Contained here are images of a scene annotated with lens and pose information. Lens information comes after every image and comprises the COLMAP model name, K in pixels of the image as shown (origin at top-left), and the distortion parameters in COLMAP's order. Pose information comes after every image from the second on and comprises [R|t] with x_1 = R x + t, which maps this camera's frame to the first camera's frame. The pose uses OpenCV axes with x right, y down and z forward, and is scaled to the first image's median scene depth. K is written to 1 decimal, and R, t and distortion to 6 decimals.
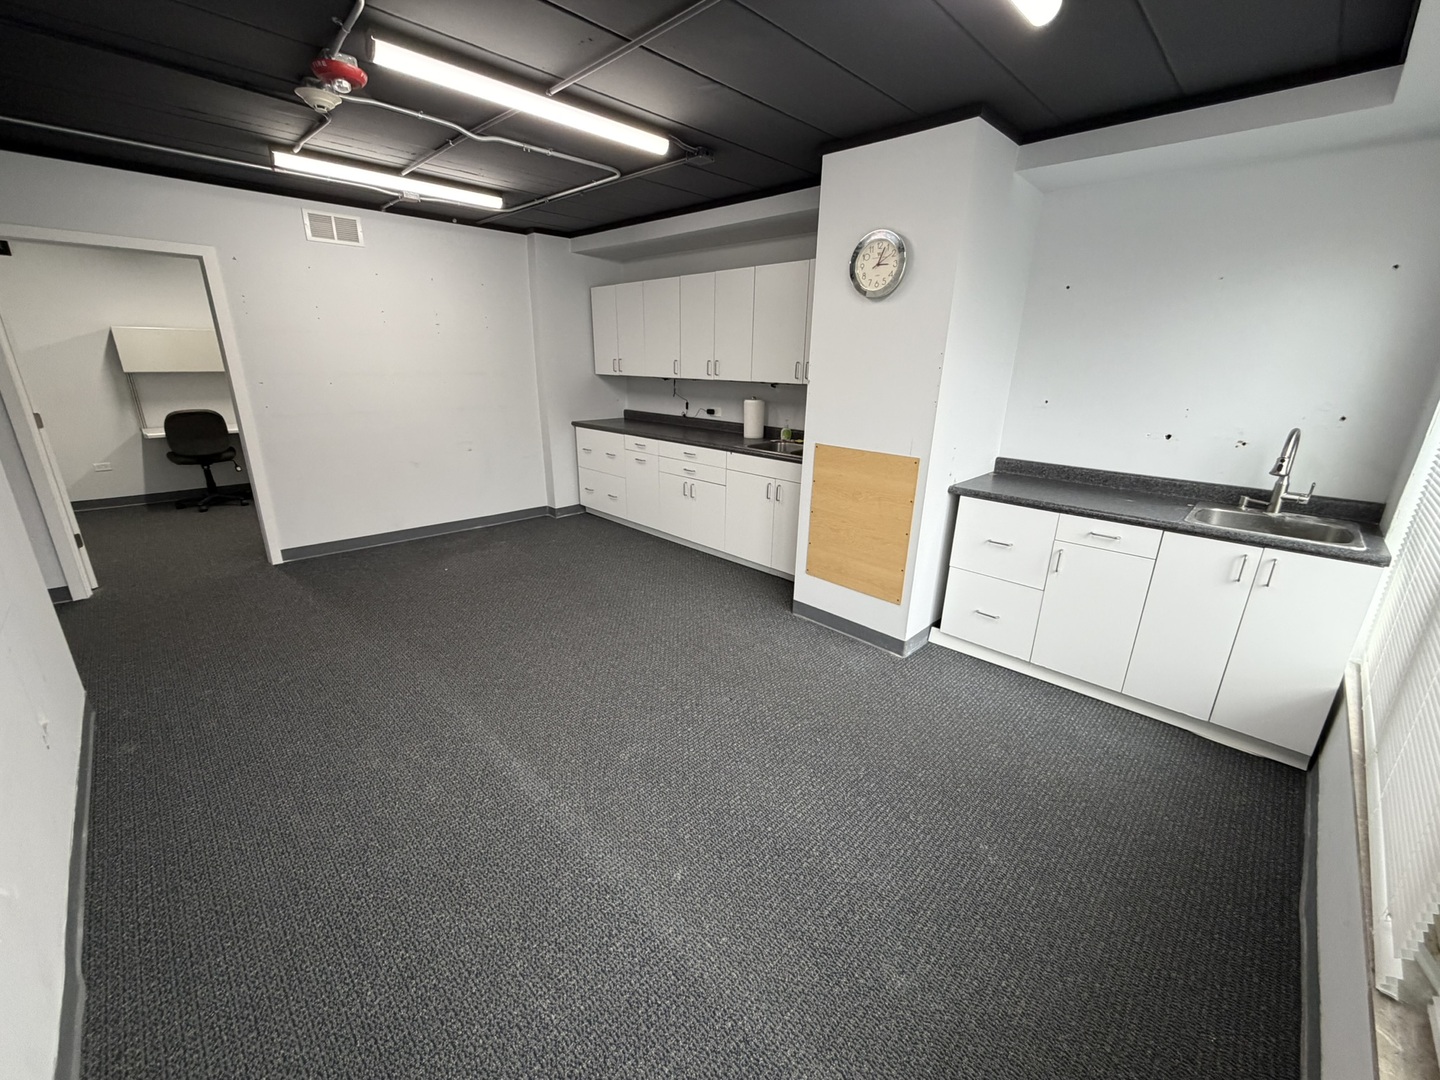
lens RADIAL K [[573.9, 0, 714.0], [0, 573.9, 539.2], [0, 0, 1]] dist [-0.000010, -0.000081]
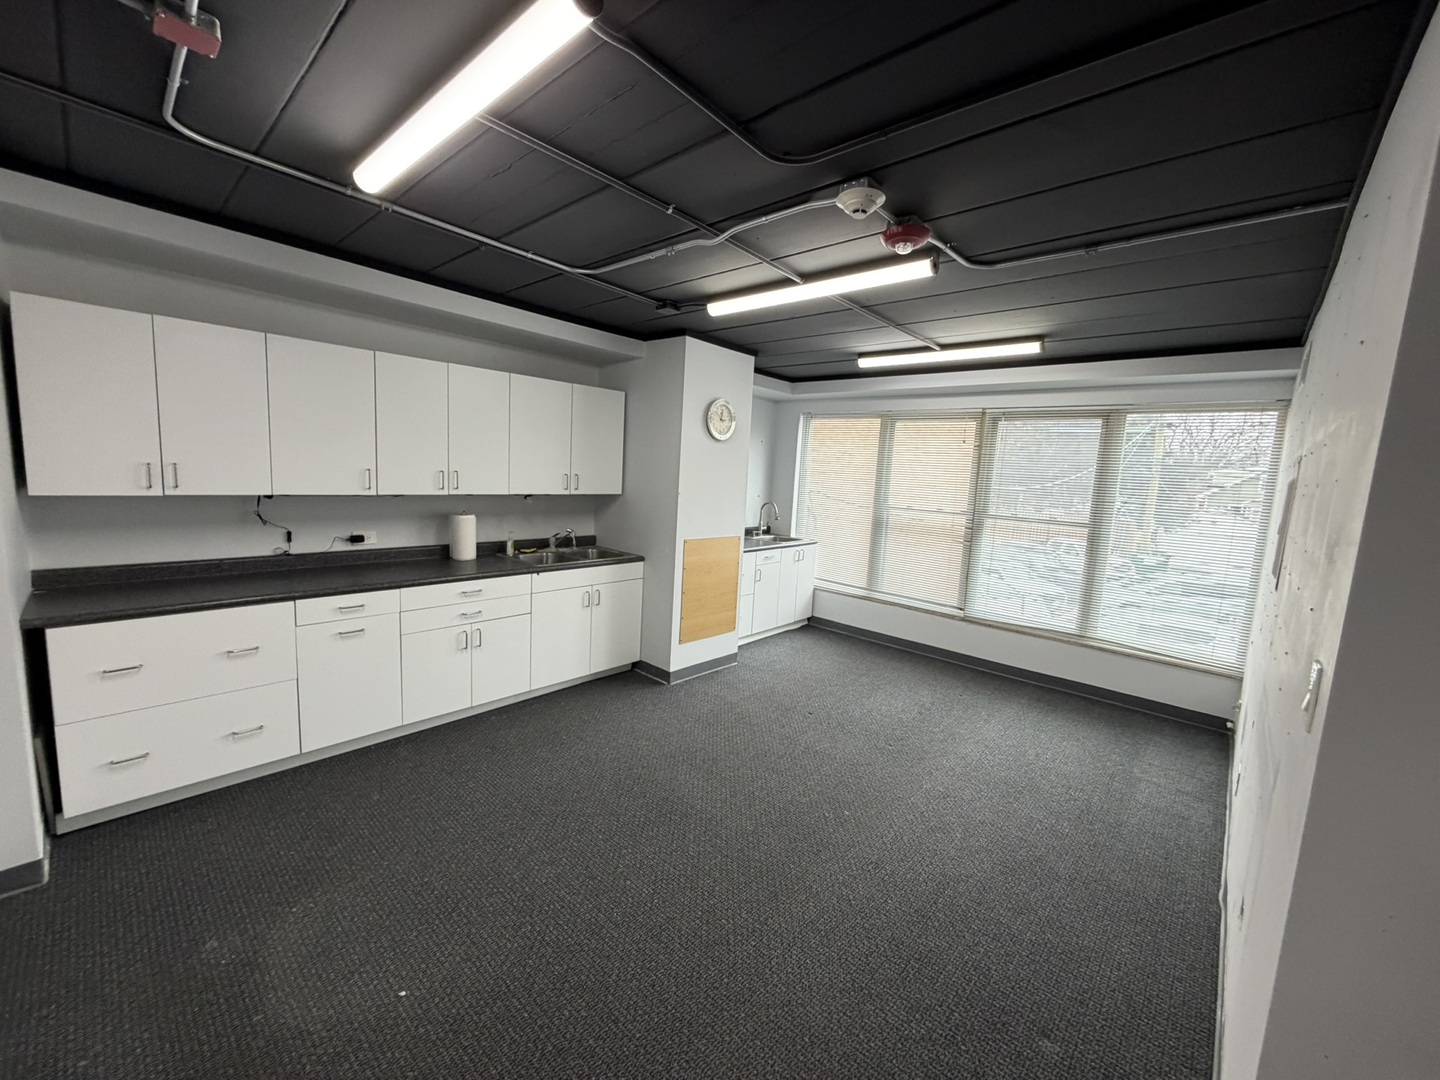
lens RADIAL K [[573.9, 0, 714.0], [0, 573.9, 539.2], [0, 0, 1]] dist [-0.000010, -0.000081]
pose [[-0.038492, -0.148362, 0.988184, -0.847551], [0.248404, 0.956453, 0.153275, -0.269500], [-0.967891, 0.251369, 0.000038, 0.720315]]
